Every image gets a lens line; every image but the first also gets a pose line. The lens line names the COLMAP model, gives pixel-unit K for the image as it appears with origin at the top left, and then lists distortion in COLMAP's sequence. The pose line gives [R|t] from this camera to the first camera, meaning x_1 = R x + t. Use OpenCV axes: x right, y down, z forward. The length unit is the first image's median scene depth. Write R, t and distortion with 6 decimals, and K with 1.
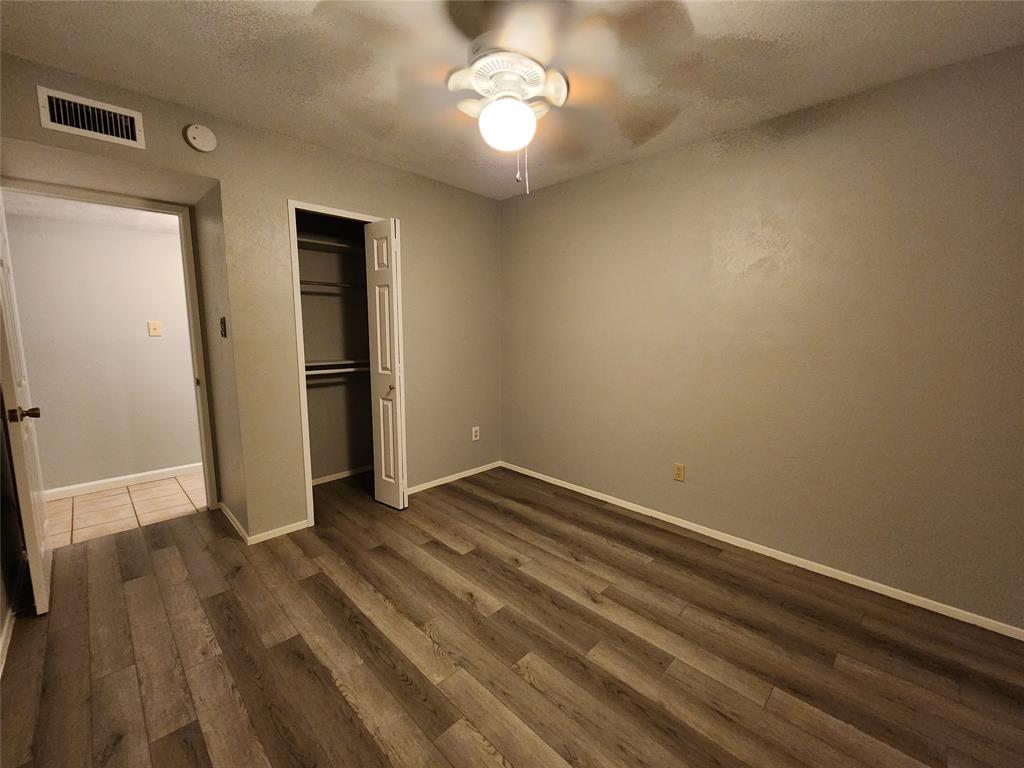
lens RADIAL K [[418.2, 0, 516.8], [0, 418.2, 383.6], [0, 0, 1]] dist [-0.000199, -0.002890]
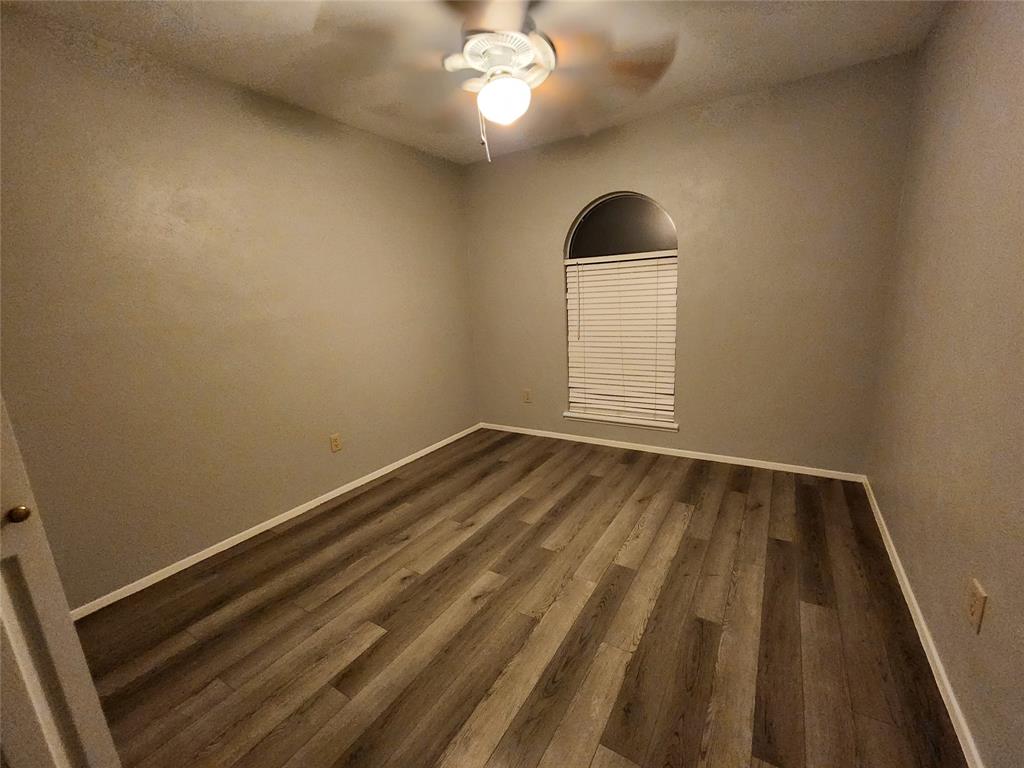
lens RADIAL K [[418.2, 0, 520.4], [0, 418.2, 384.4], [0, 0, 1]] dist [-0.000199, -0.002890]
pose [[-0.219719, -0.197935, 0.955272, -0.920672], [0.171195, 0.956183, 0.237500, -0.127491], [-0.960425, 0.215721, -0.176206, 1.002420]]
